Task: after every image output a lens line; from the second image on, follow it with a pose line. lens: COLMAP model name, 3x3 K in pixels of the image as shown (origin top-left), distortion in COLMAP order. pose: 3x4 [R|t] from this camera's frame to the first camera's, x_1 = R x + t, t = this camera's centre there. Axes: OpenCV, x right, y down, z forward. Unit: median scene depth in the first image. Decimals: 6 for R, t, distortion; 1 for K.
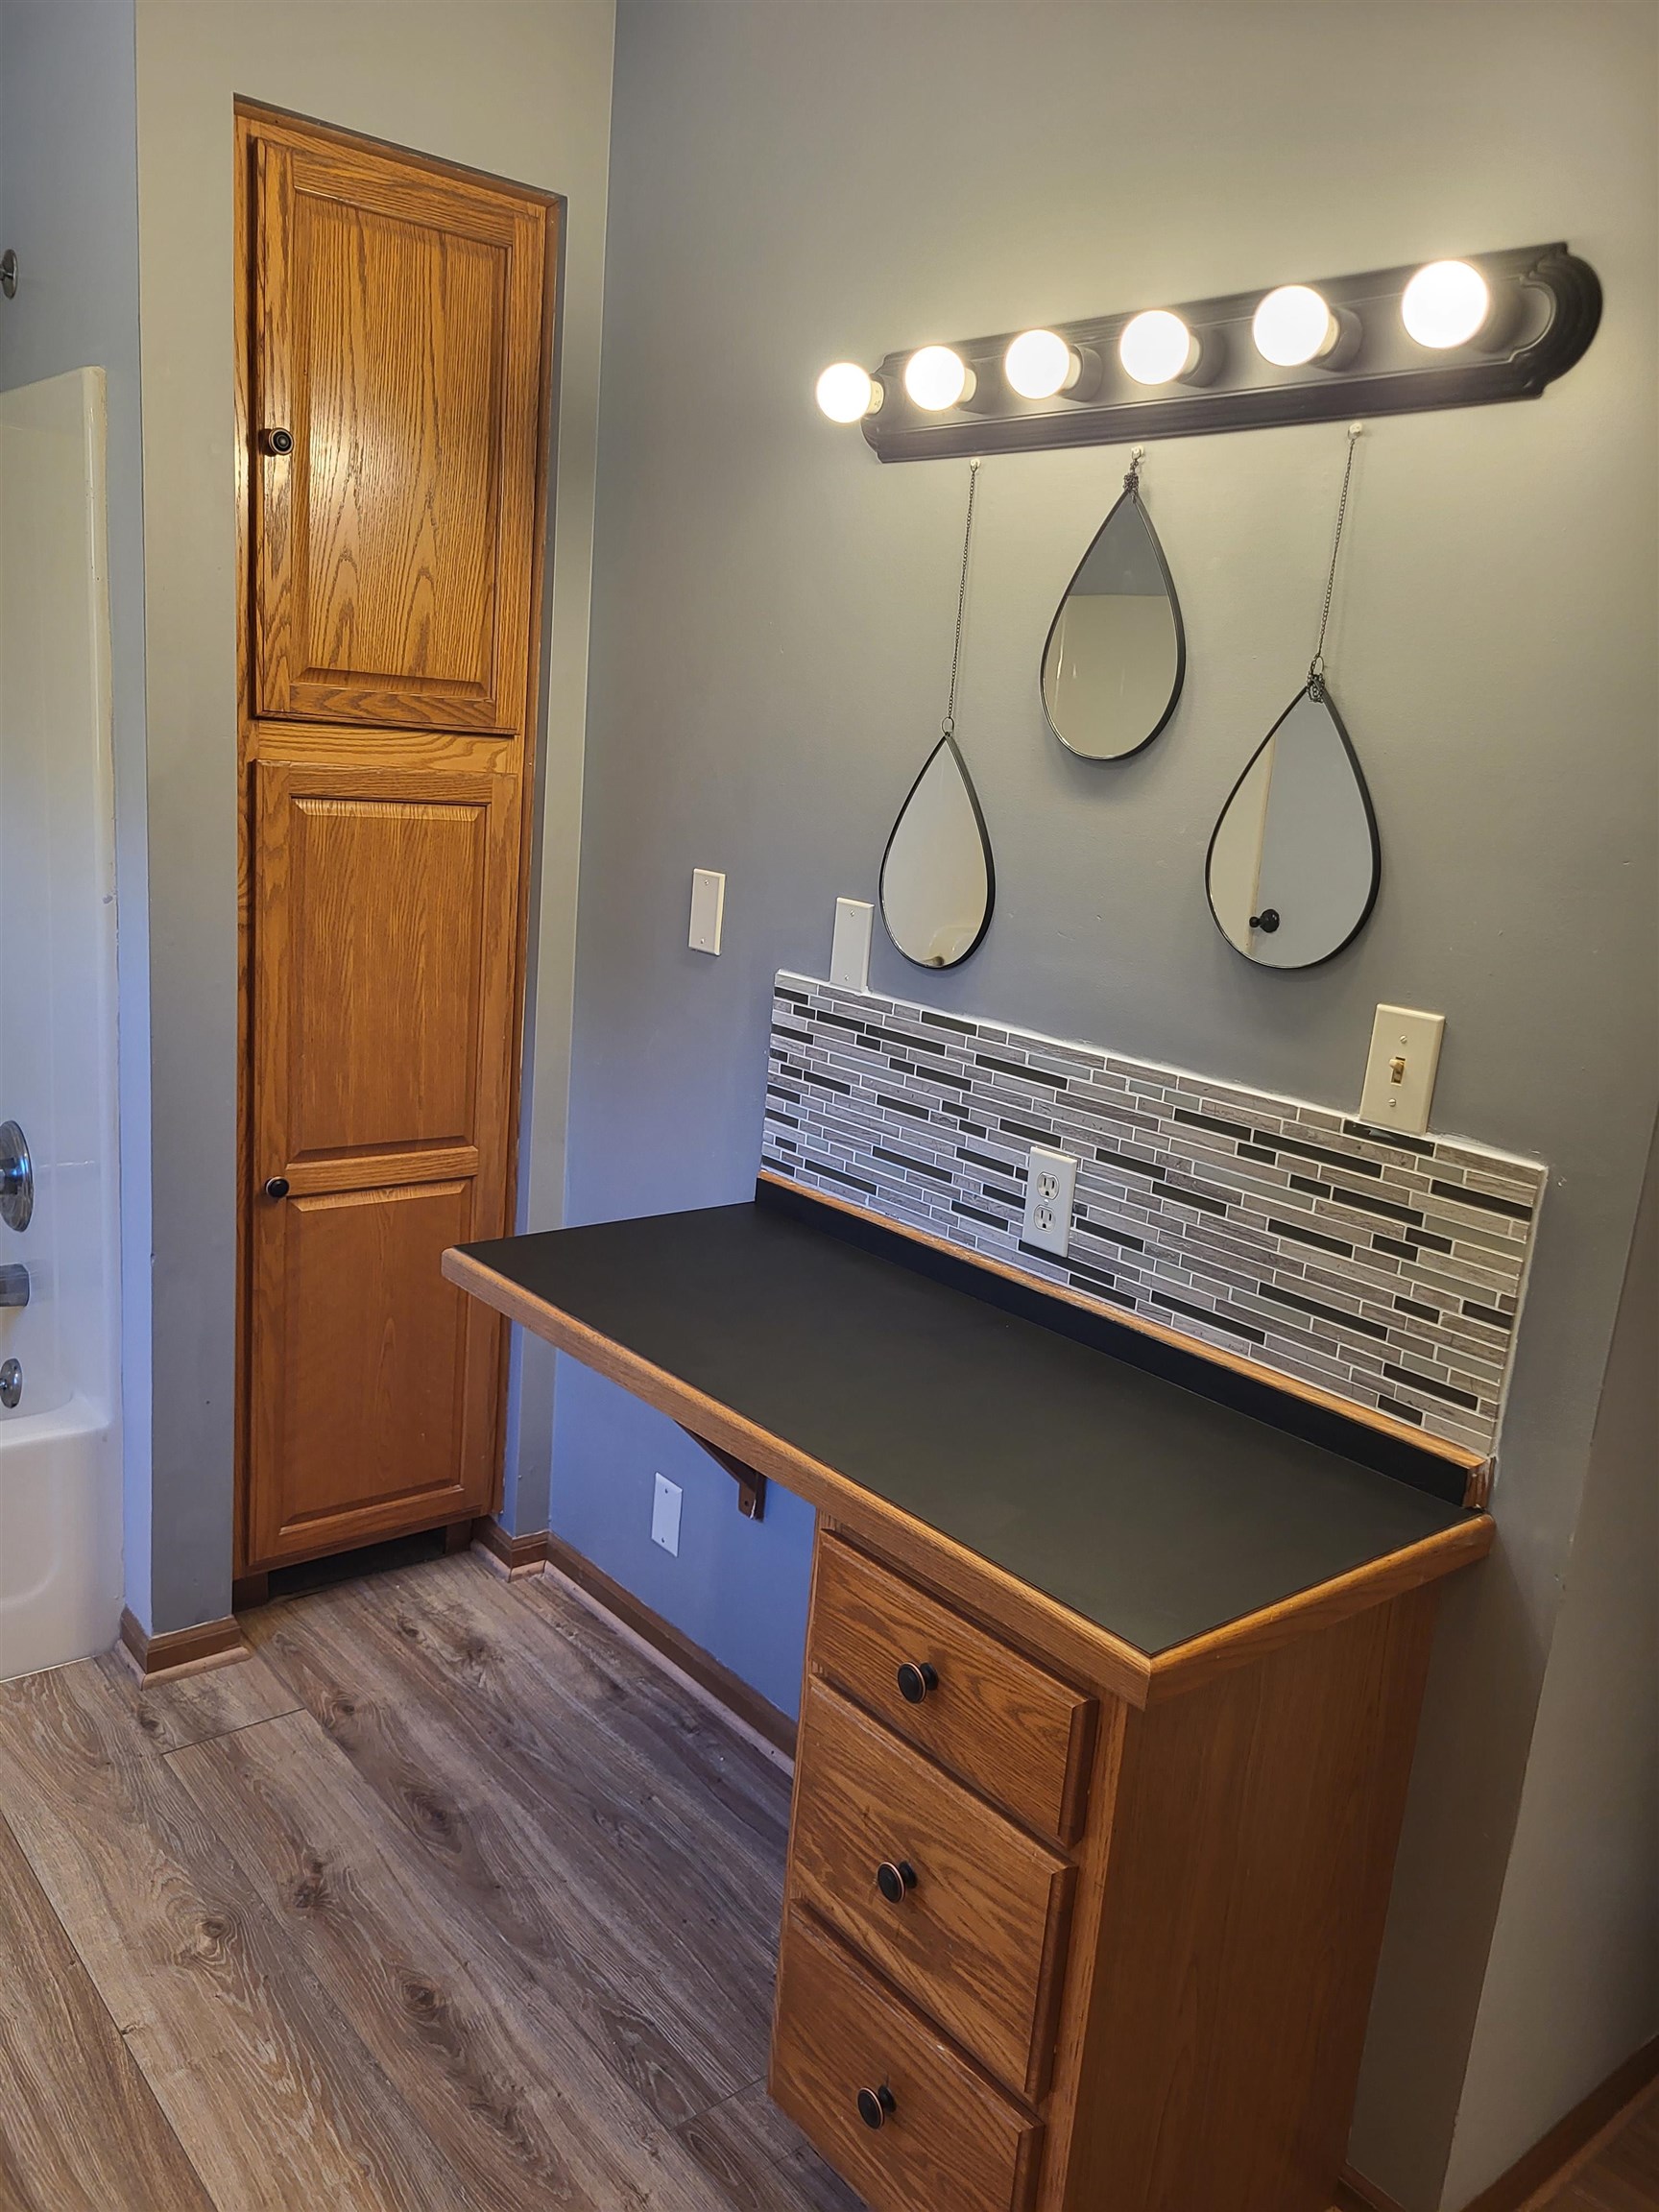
lens RADIAL K [[1697.8, 0, 837.8], [0, 1697.8, 1116.6], [0, 0, 1]] dist [0.059388, -0.038433]
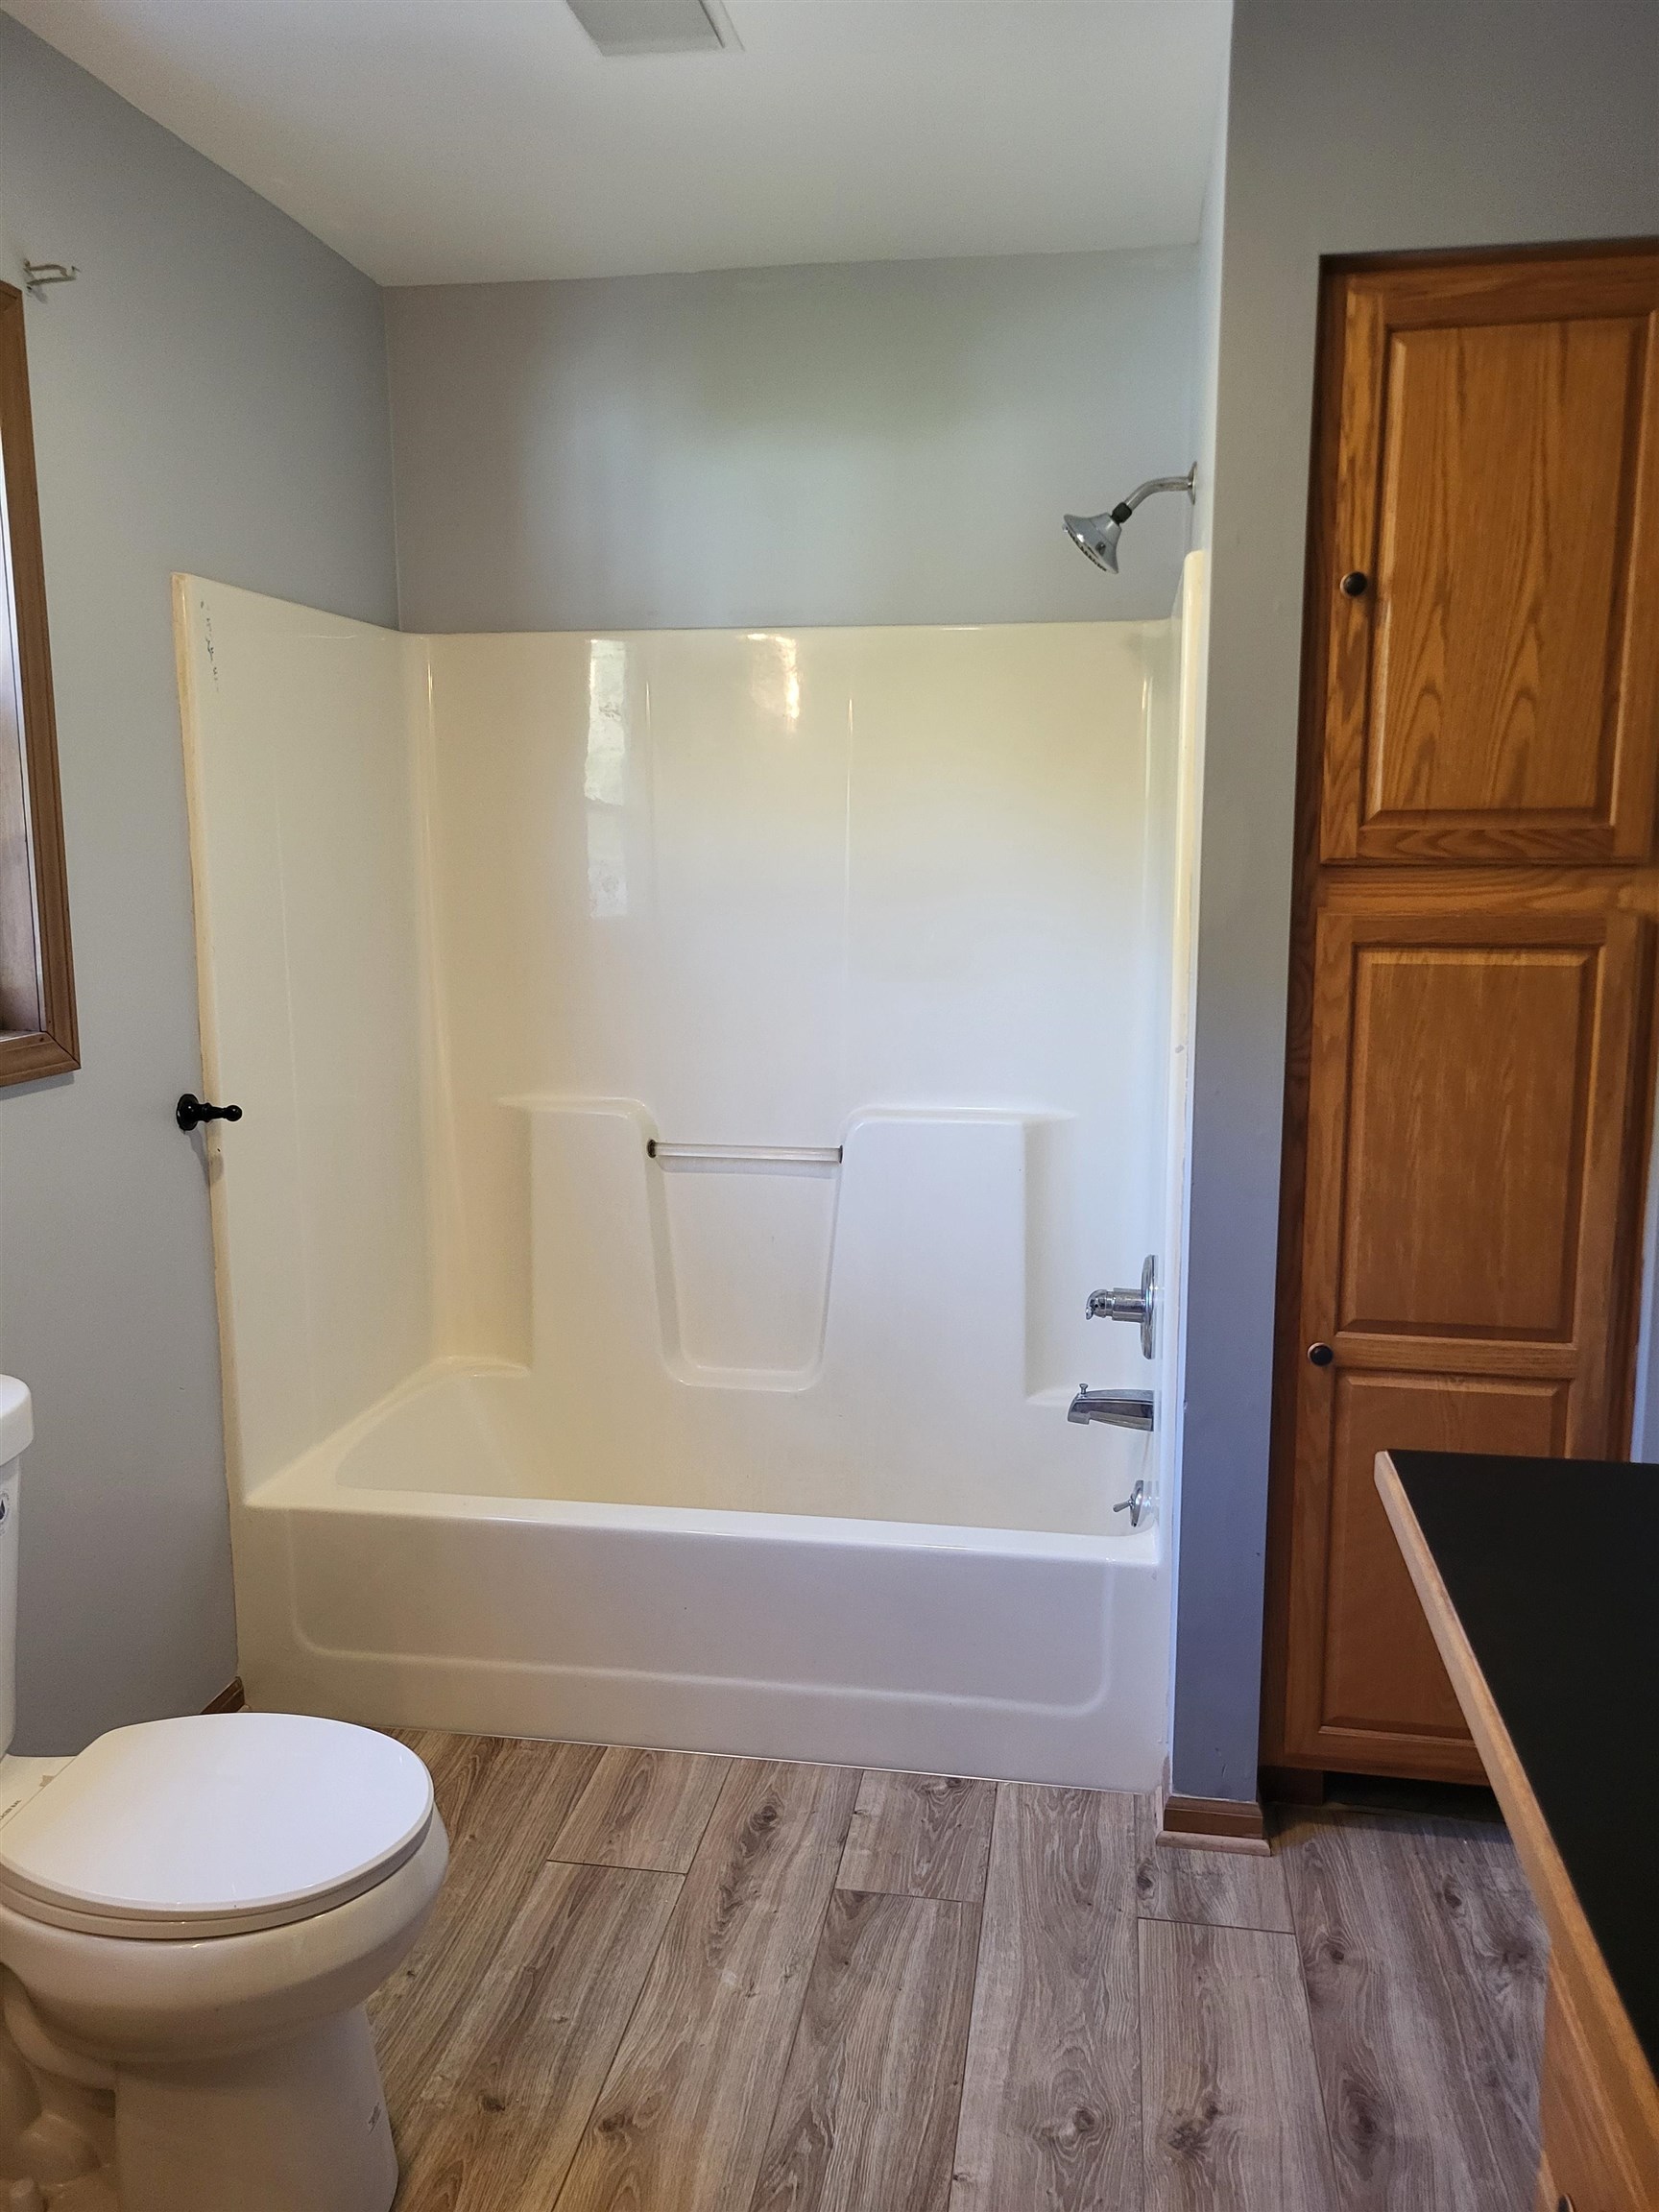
lens RADIAL K [[1697.8, 0, 835.8], [0, 1697.8, 1091.5], [0, 0, 1]] dist [0.059388, -0.038433]
pose [[0.660407, 0.037802, -0.749956, 0.200176], [-0.115580, 0.991948, -0.051780, -0.023304], [0.741959, 0.120876, 0.659458, 0.166335]]
